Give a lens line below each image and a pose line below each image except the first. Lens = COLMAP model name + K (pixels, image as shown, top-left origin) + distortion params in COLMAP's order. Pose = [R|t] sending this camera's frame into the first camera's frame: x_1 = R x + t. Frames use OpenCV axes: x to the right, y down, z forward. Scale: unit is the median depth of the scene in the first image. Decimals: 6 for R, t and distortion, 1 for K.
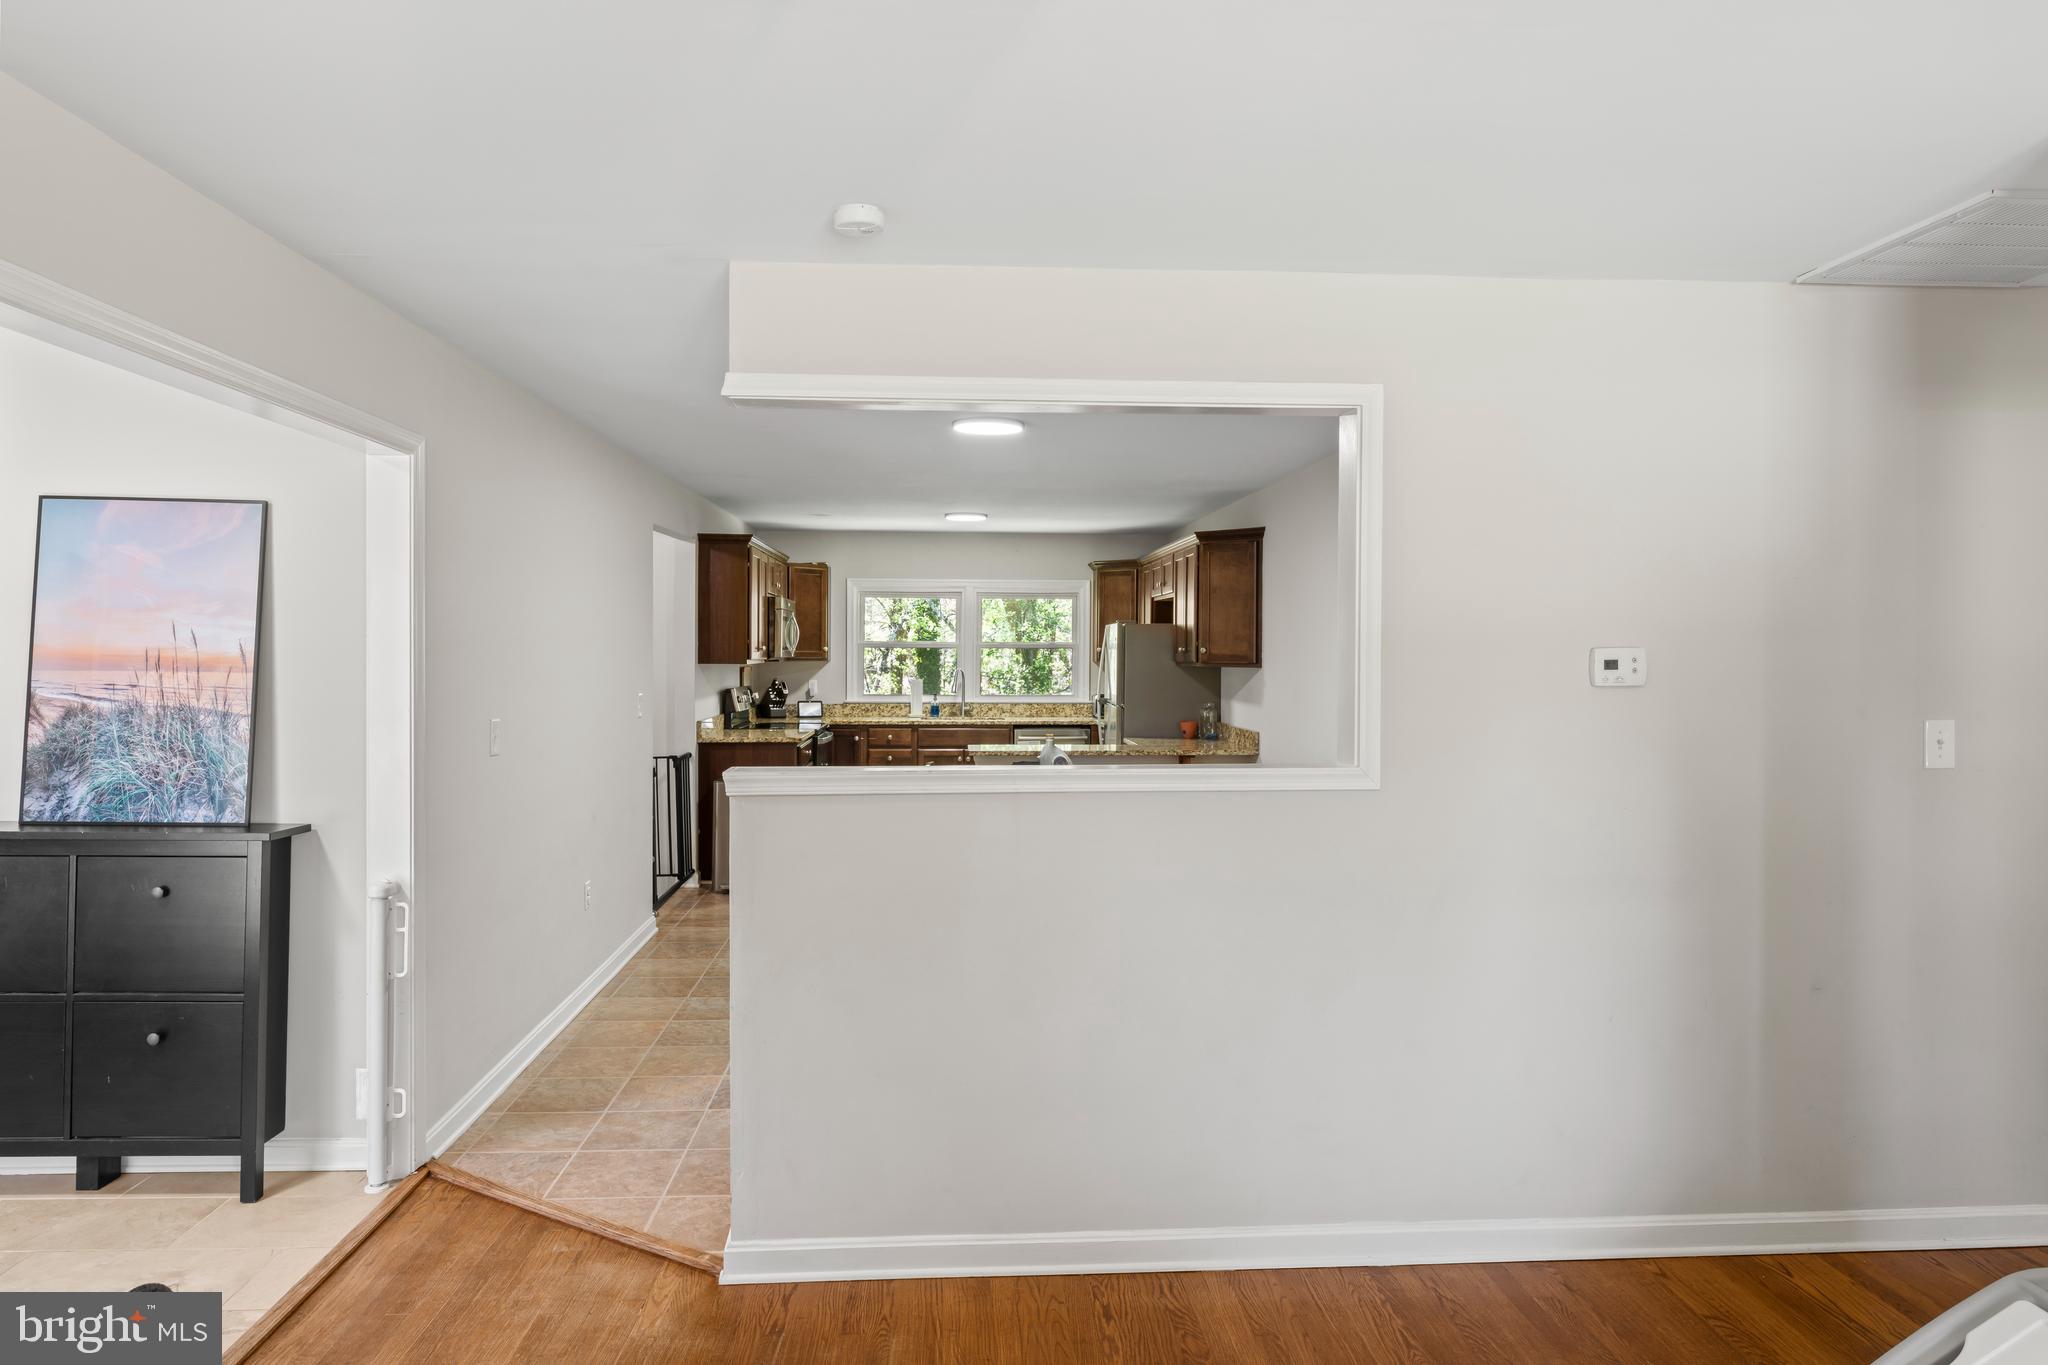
lens RADIAL K [[1253.9, 0, 1020.4], [0, 1253.9, 668.4], [0, 0, 1]] dist [0.001515, 0.000379]
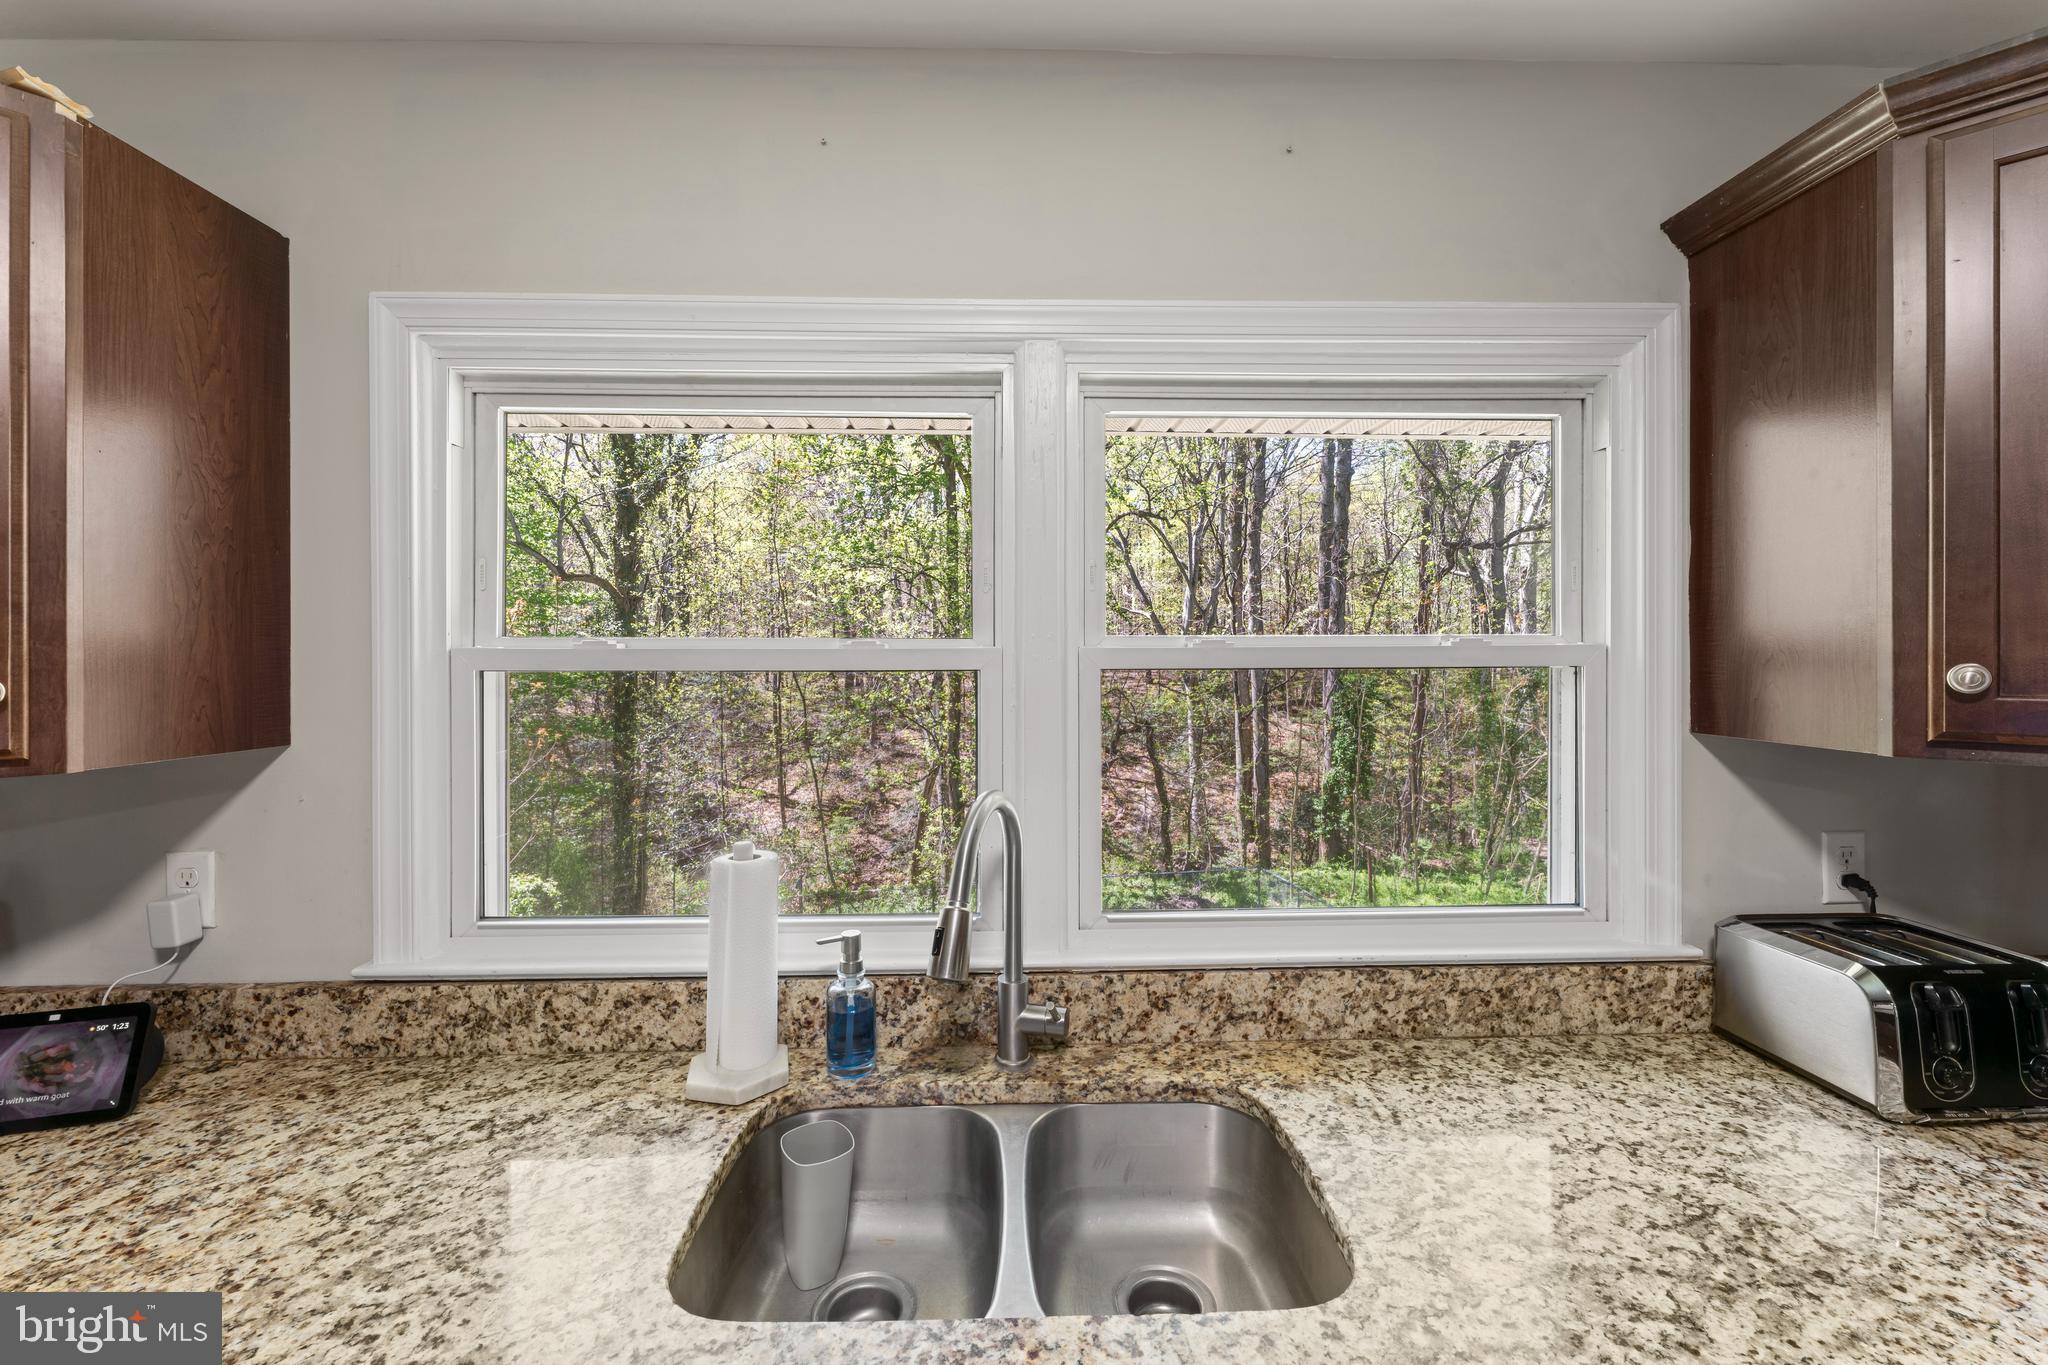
lens RADIAL K [[835.2, 0, 1022.5], [0, 835.2, 654.9], [0, 0, 1]] dist [-0.001624, -0.000564]
pose [[0.999317, -0.008643, -0.035918, -0.052139], [0.007993, 0.999802, -0.018209, -0.021606], [0.036068, 0.017909, 0.999189, 1.158709]]
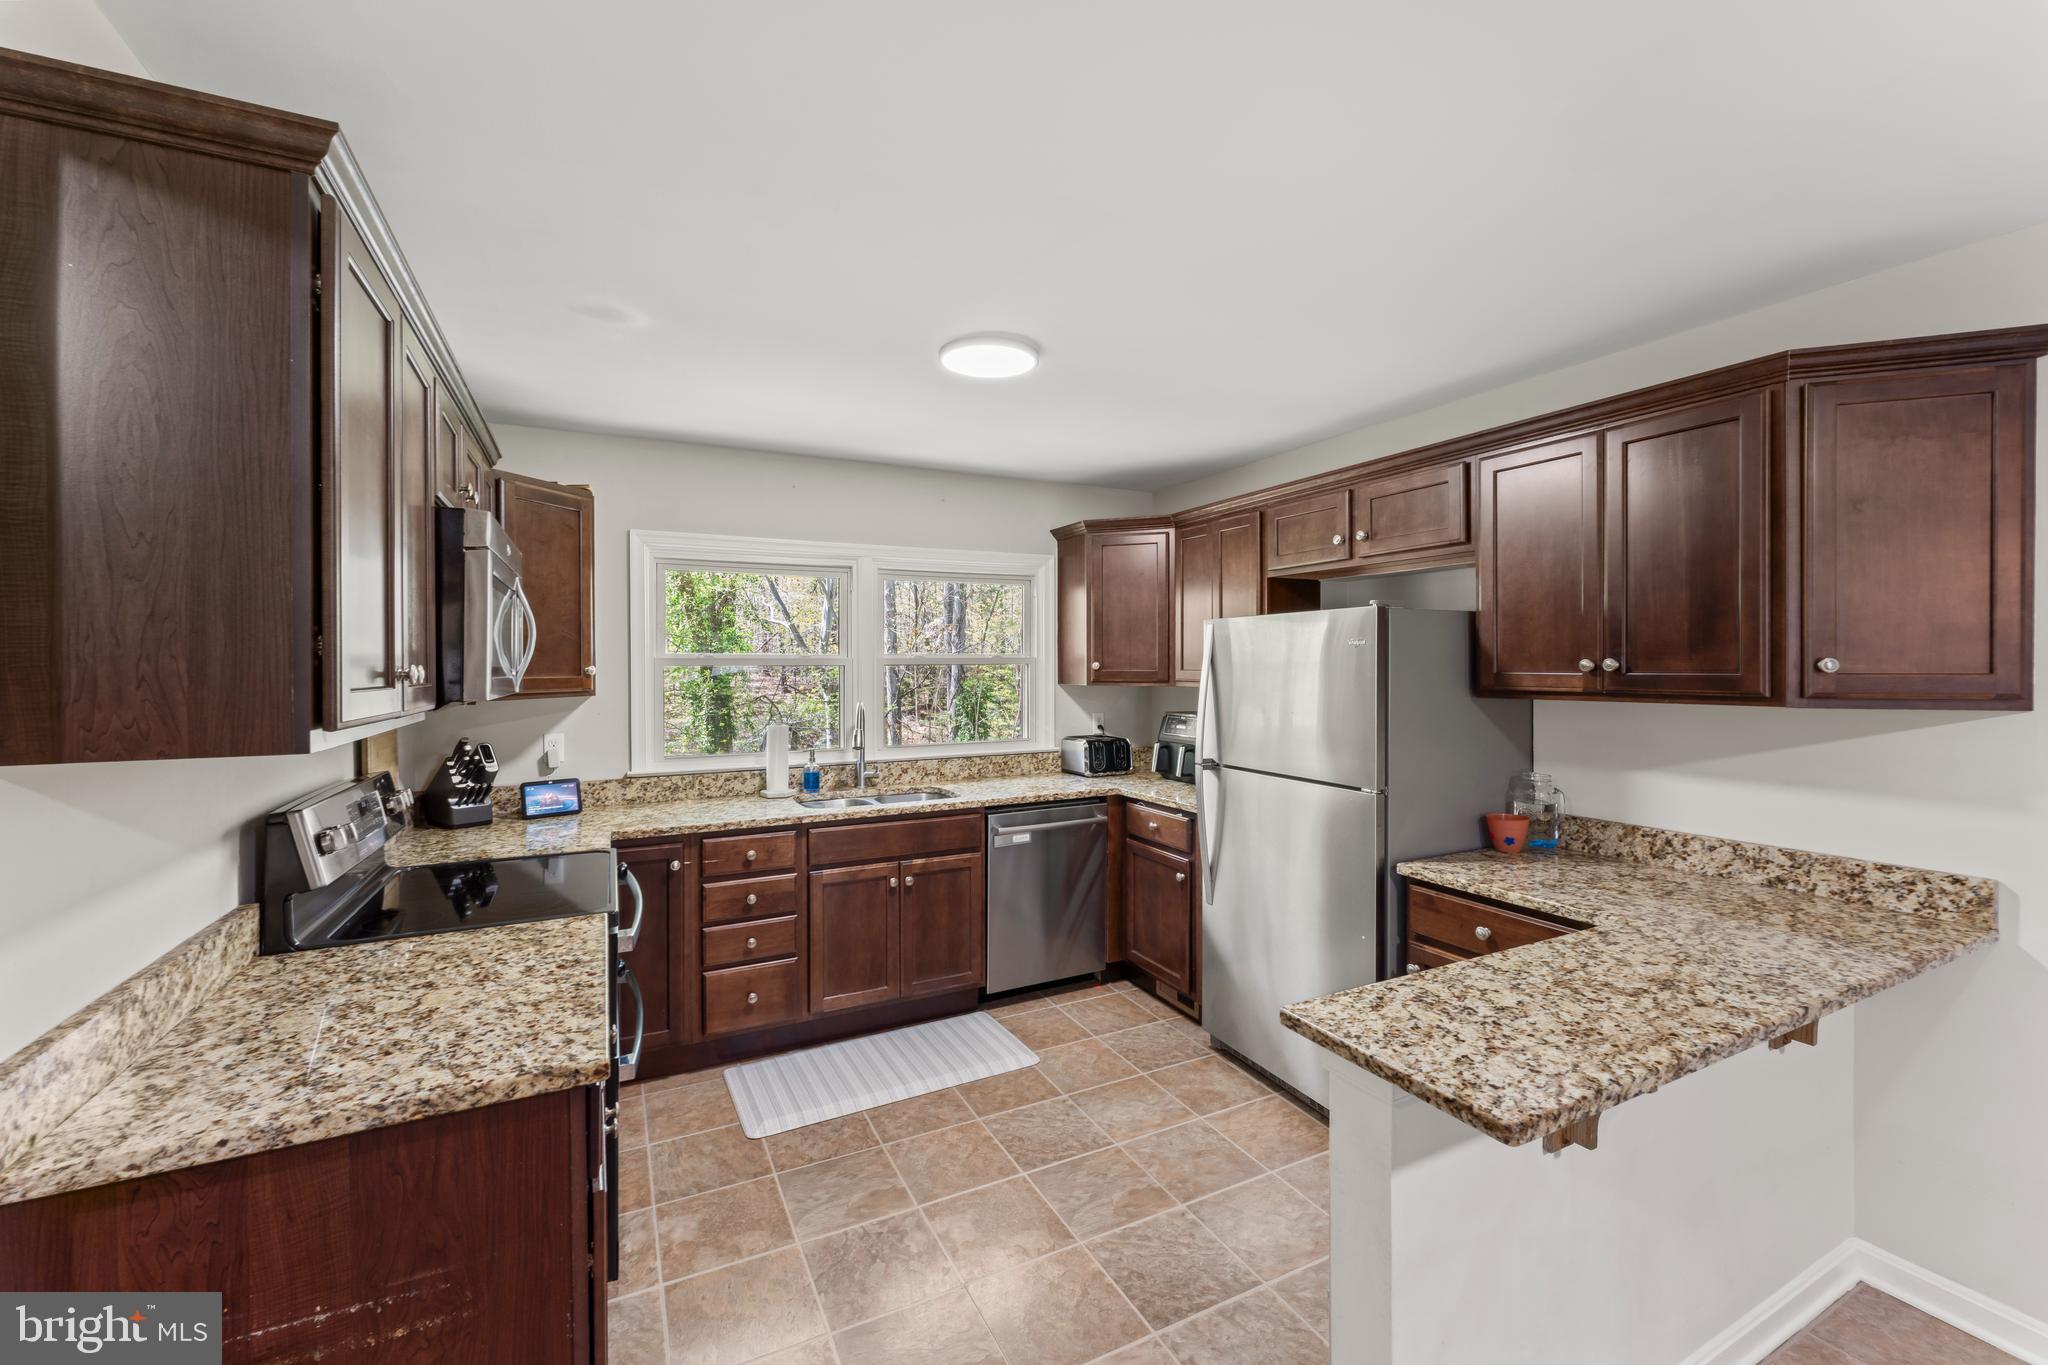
lens RADIAL K [[835.2, 0, 1025.2], [0, 835.2, 668.5], [0, 0, 1]] dist [-0.001624, -0.000564]
pose [[0.919708, -0.011766, 0.392426, -0.163029], [0.016064, 0.999842, -0.007672, -0.014288], [-0.392273, 0.013360, 0.919752, 0.825751]]
